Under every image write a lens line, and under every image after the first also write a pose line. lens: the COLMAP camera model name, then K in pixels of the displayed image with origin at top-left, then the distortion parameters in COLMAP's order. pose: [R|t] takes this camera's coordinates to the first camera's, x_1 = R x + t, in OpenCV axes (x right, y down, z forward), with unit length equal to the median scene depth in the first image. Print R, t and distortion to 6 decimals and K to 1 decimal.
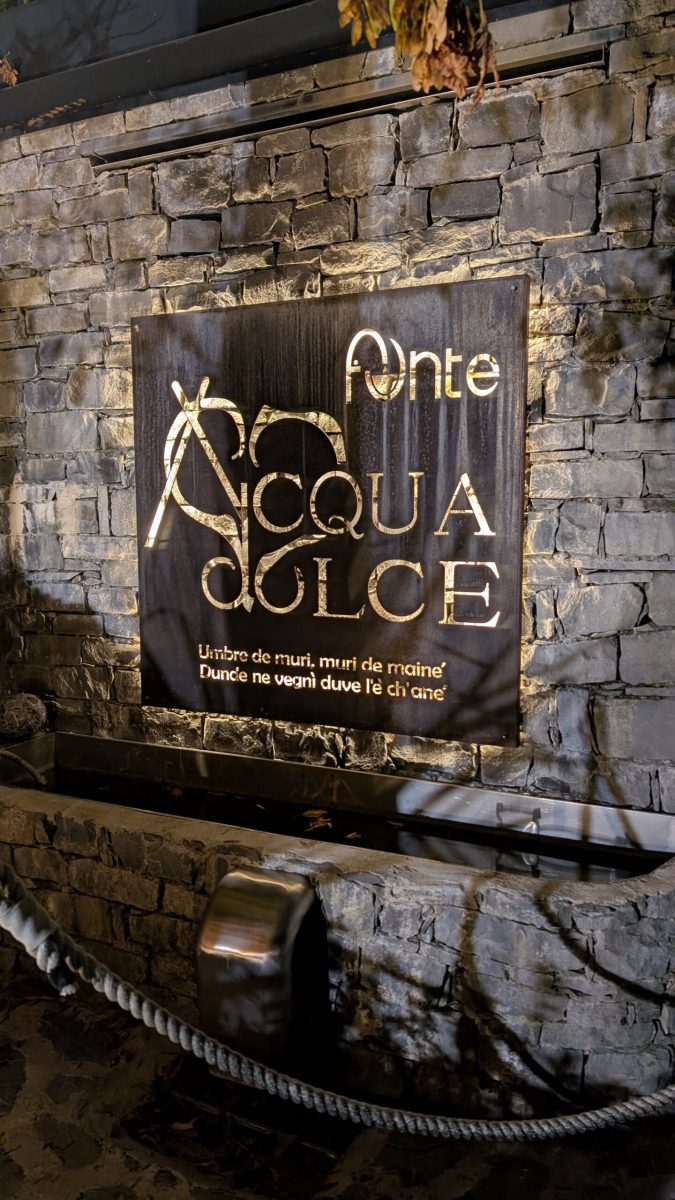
lens RADIAL K [[861.2, 0, 336.1], [0, 861.2, 587.0], [0, 0, 1]] dist [0.043602, -0.016792]
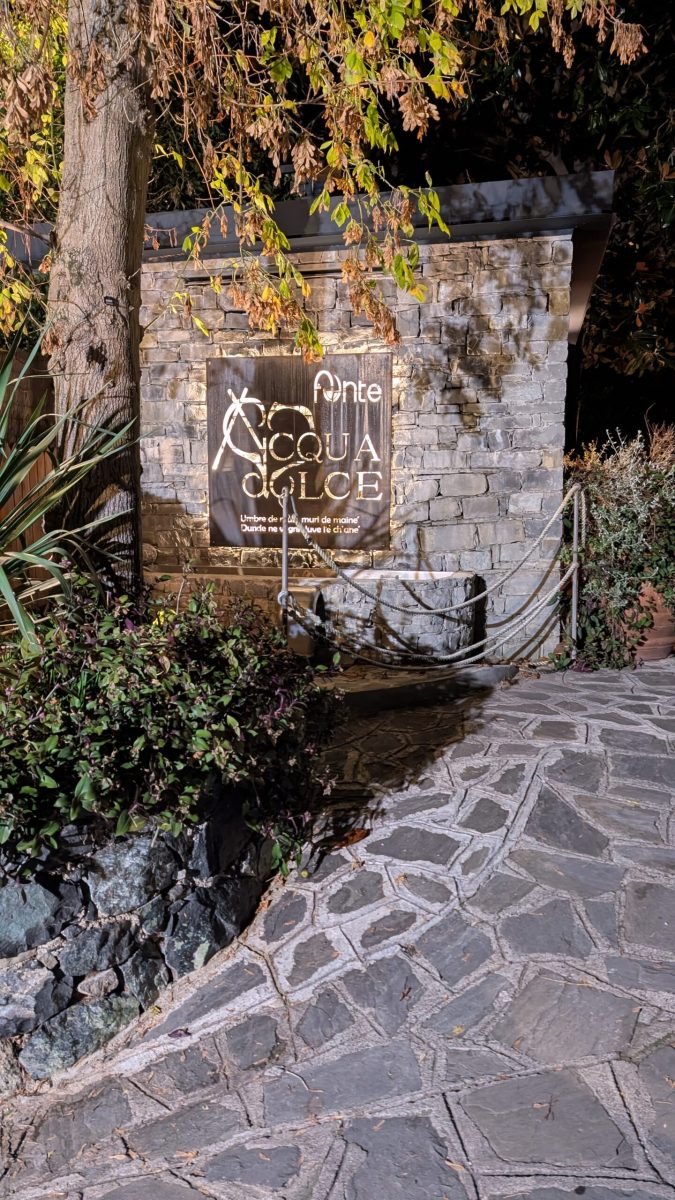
lens RADIAL K [[861.2, 0, 330.9], [0, 861.2, 608.2], [0, 0, 1]] dist [0.043602, -0.016792]
pose [[0.980157, -0.023519, 0.196822, -0.411951], [0.013865, 0.998639, 0.050282, 0.217303], [-0.197737, -0.046555, 0.979149, -1.280155]]
